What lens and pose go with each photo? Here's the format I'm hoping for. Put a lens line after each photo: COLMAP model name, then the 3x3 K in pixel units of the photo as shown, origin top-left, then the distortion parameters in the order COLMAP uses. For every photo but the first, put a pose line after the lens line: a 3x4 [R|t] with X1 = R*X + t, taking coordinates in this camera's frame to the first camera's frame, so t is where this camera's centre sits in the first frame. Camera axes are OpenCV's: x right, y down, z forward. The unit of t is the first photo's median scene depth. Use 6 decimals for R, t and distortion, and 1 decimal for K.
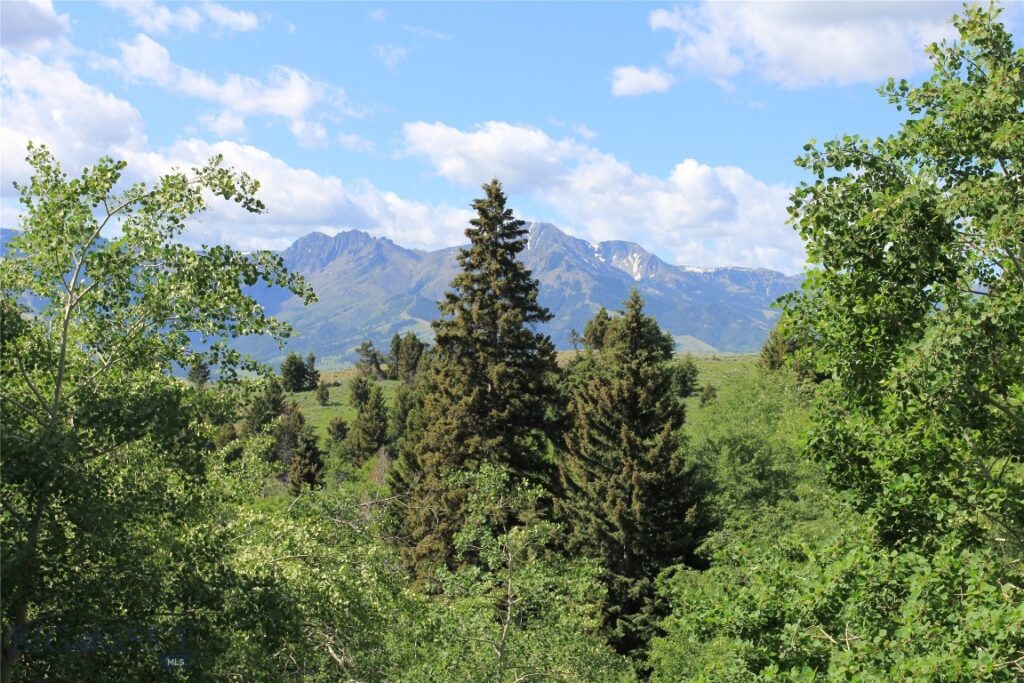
lens RADIAL K [[1660.2, 0, 512.0], [0, 1660.2, 341.5], [0, 0, 1]] dist [0.001332, 0.020290]
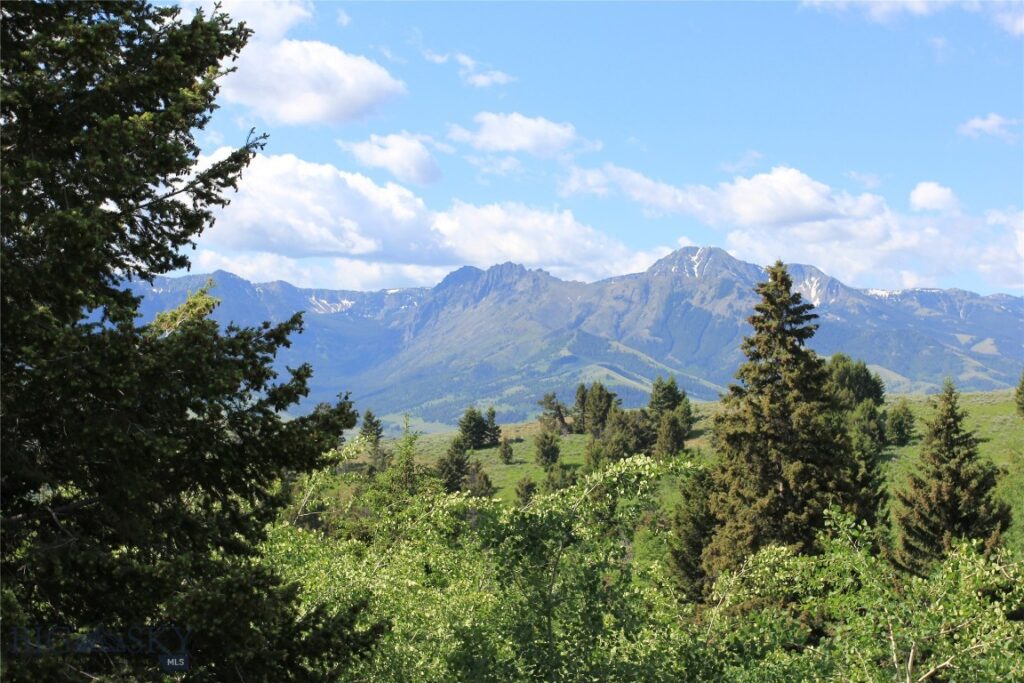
lens RADIAL K [[1785.6, 0, 512.0], [0, 1785.6, 341.5], [0, 0, 1]] dist [0.028505, 0.036840]
pose [[0.995214, -0.030932, -0.092698, -0.068390], [0.029017, 0.999338, -0.021942, -0.035510], [0.093315, 0.019147, 0.995453, -0.005853]]
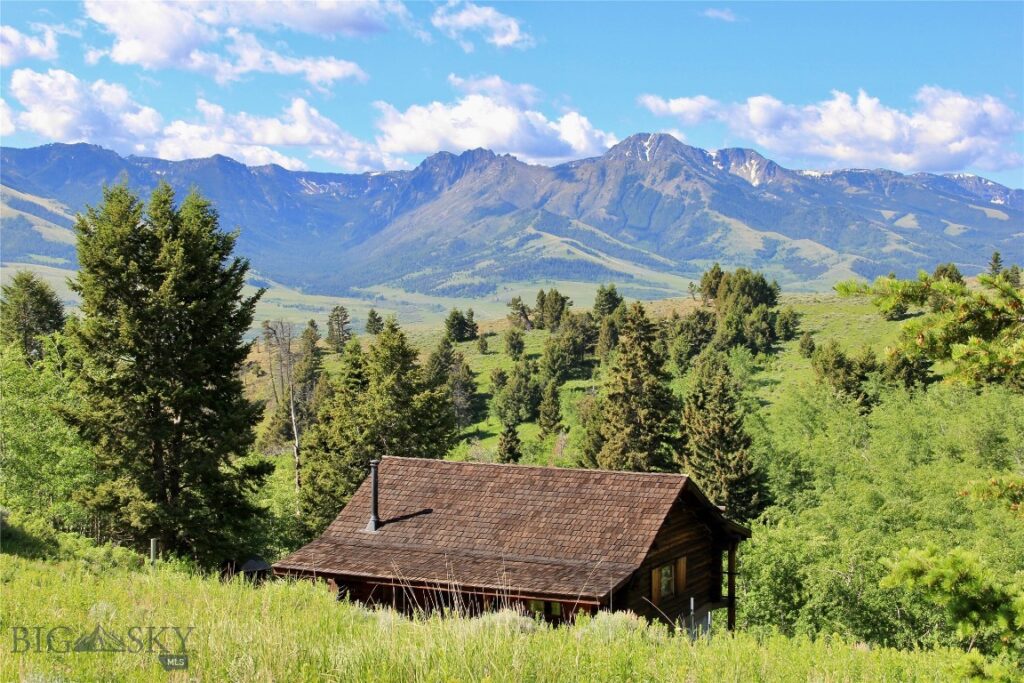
lens RADIAL K [[1606.0, 0, 512.0], [0, 1606.0, 341.5], [0, 0, 1]] dist [0.154963, 0.076194]
pose [[0.996615, -0.028510, -0.077106, -0.013846], [0.032901, 0.997872, 0.056297, -0.153764], [0.075337, -0.058644, 0.995432, -0.673647]]
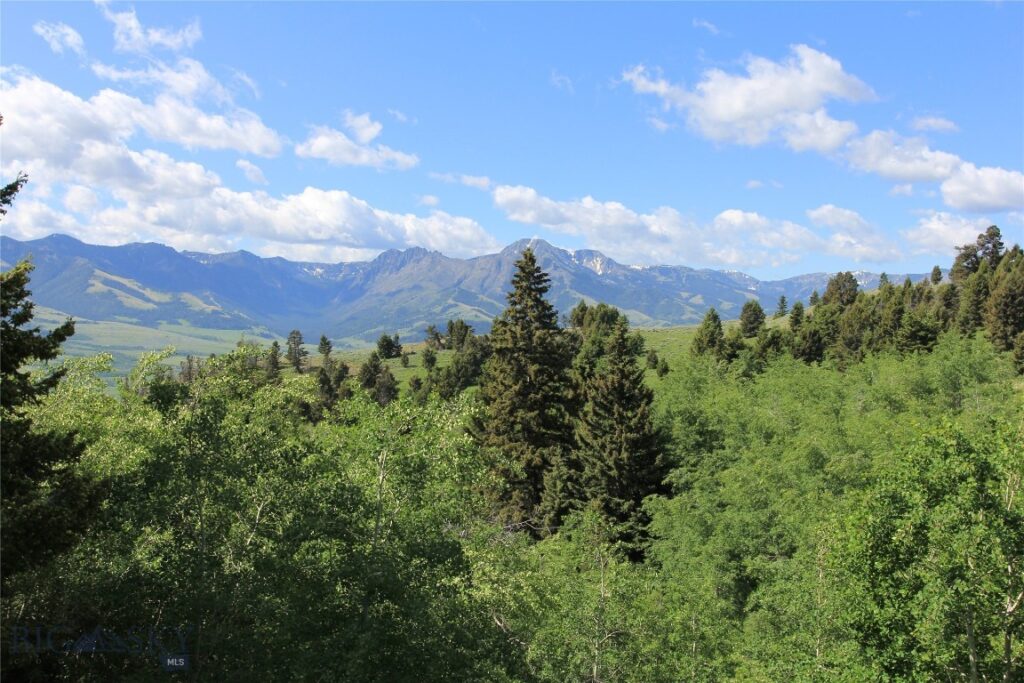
lens RADIAL K [[1067.9, 0, 512.0], [0, 1067.9, 341.5], [0, 0, 1]] dist [-0.065908, 0.001935]
pose [[0.999706, -0.022999, -0.007688, -0.020644], [0.023178, 0.999442, 0.024069, -0.033126], [0.007130, -0.024241, 0.999681, -0.022093]]
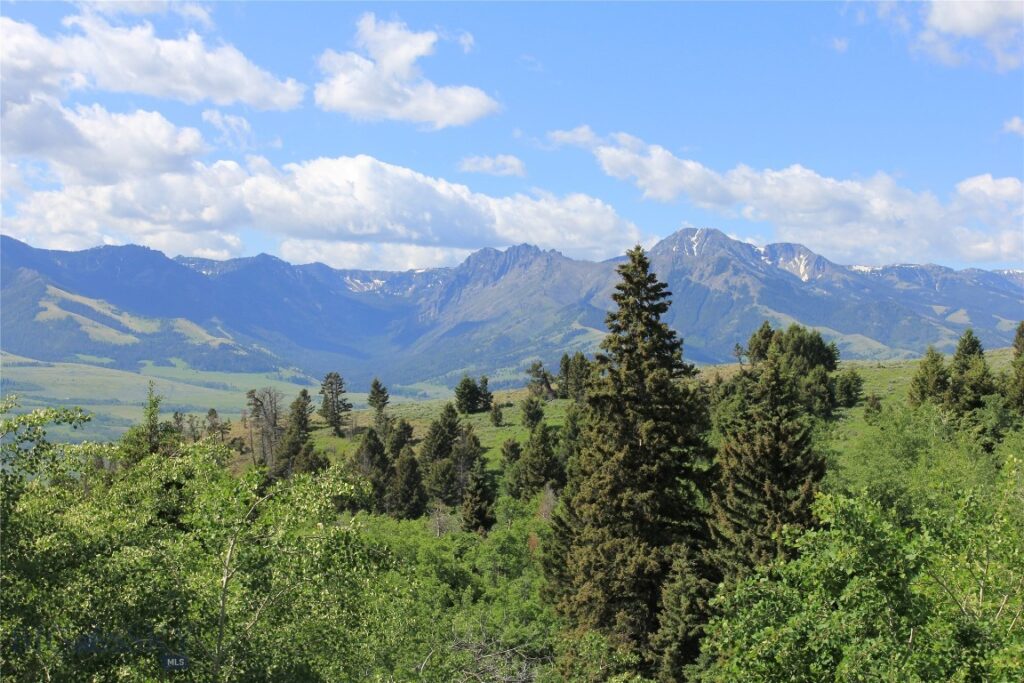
lens RADIAL K [[1622.2, 0, 512.0], [0, 1622.2, 341.5], [0, 0, 1]] dist [0.007273, 0.018113]
pose [[0.993807, -0.037891, -0.104456, 0.015783], [0.037418, 0.999279, -0.006489, -0.032885], [0.104627, 0.002540, 0.994508, -0.038376]]
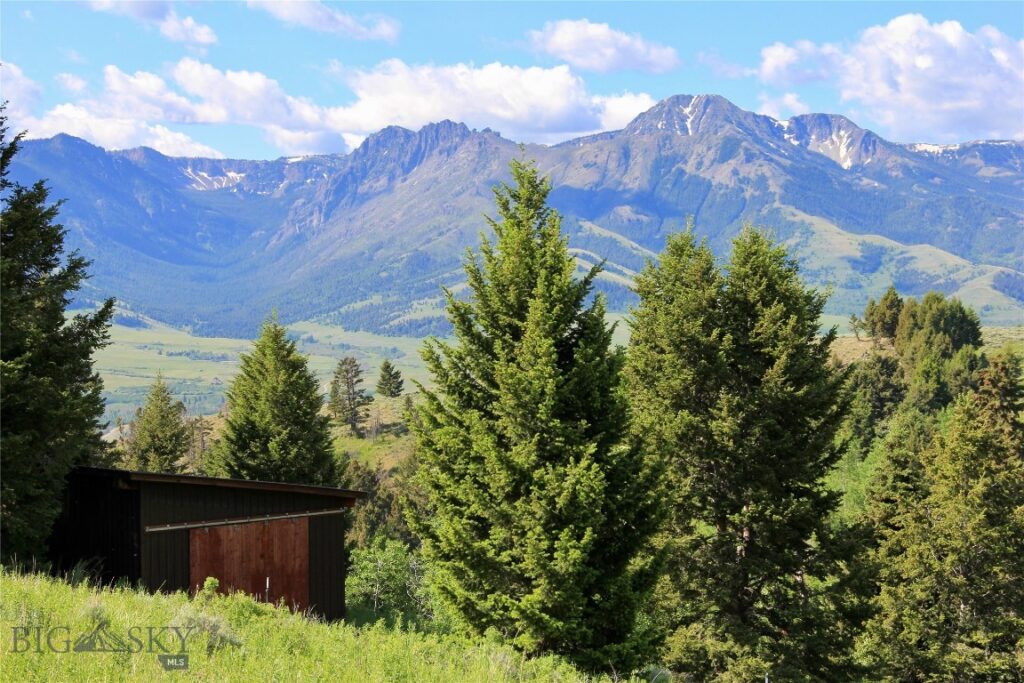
lens RADIAL K [[2325.6, 0, 512.7], [0, 2325.6, 344.2], [0, 0, 1]] dist [0.451972, -0.059540]
pose [[0.996731, -0.046572, -0.066013, -0.250889], [0.048849, 0.998251, 0.033307, -0.179952], [0.064346, -0.036423, 0.997263, -0.747351]]
